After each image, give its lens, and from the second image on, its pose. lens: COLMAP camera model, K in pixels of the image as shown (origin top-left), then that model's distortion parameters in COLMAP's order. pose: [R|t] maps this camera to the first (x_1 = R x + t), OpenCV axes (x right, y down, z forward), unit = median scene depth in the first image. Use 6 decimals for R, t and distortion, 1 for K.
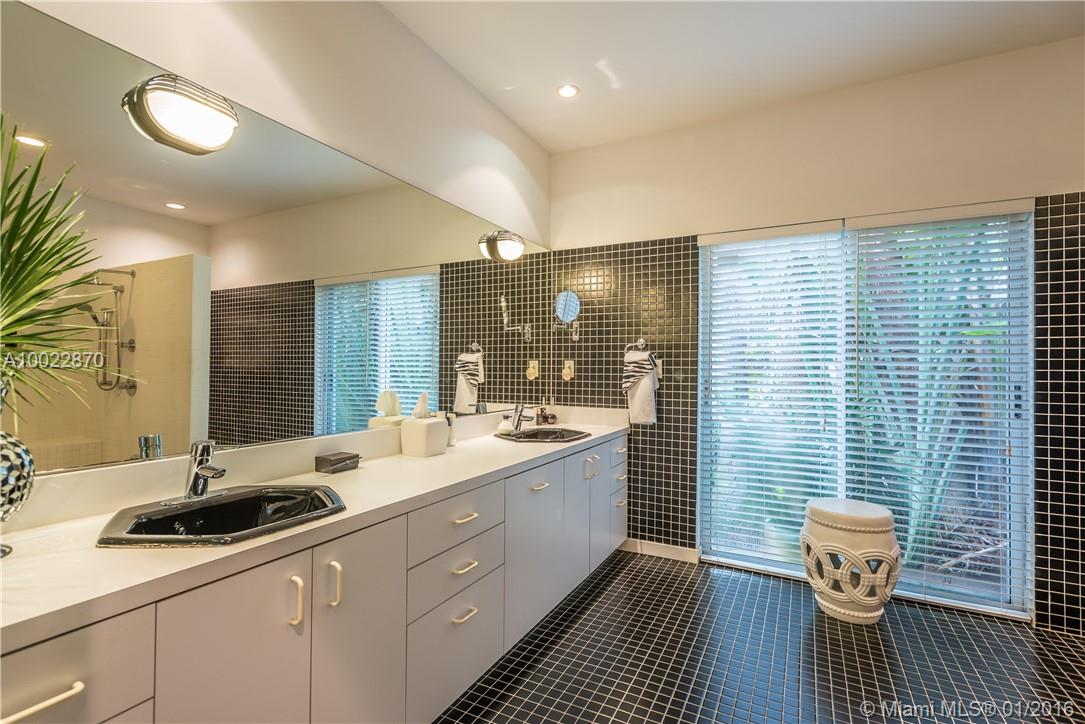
lens RADIAL K [[504.2, 0, 541.6], [0, 504.2, 365.3], [0, 0, 1]] dist [0.001449, -0.001543]
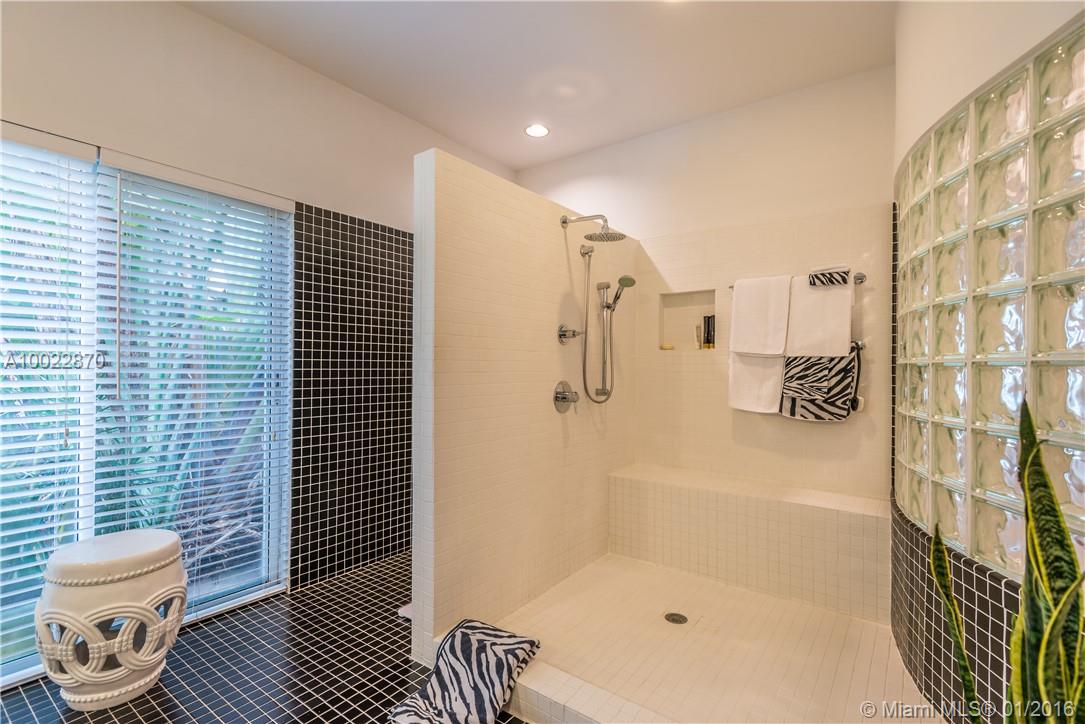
lens RADIAL K [[504.2, 0, 545.0], [0, 504.2, 362.4], [0, 0, 1]] dist [0.001449, -0.001543]
pose [[0.127095, -0.003438, 0.991885, -0.038160], [-0.014548, 0.999880, 0.005330, 0.002742], [-0.991784, -0.015107, 0.127030, 0.311897]]
